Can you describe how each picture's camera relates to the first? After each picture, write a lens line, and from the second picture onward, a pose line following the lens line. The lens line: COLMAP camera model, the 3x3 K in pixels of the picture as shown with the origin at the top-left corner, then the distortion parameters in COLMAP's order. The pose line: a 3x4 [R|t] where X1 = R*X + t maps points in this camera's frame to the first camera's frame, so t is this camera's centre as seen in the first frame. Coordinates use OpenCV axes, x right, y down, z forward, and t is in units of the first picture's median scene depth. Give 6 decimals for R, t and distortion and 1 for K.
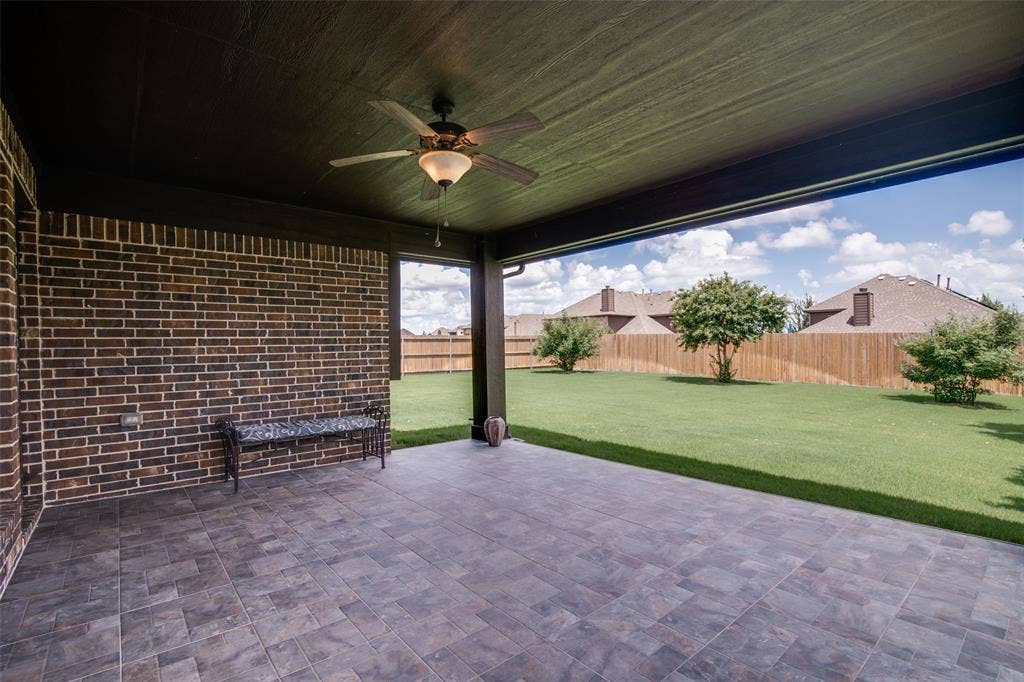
lens RADIAL K [[478.0, 0, 506.3], [0, 478.0, 340.5], [0, 0, 1]] dist [-0.020852, 0.001333]
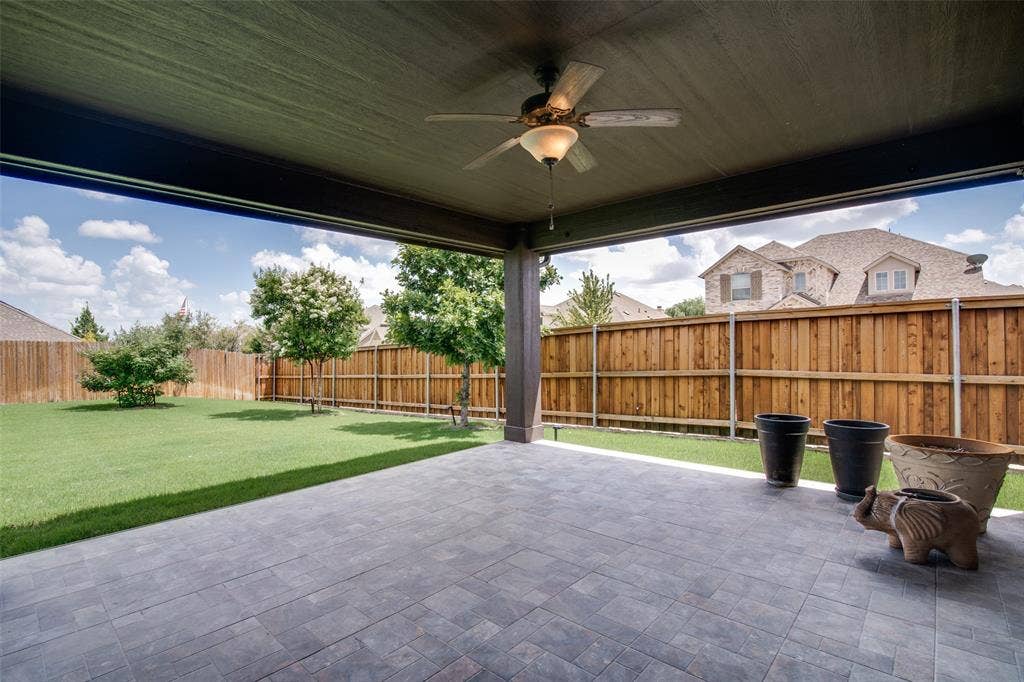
lens RADIAL K [[478.0, 0, 505.9], [0, 478.0, 344.5], [0, 0, 1]] dist [-0.020852, 0.001333]
pose [[-0.135717, 0.013415, 0.990657, -0.847044], [0.004880, 0.999905, -0.012871, 0.023194], [-0.990736, 0.003088, -0.135770, 1.019059]]
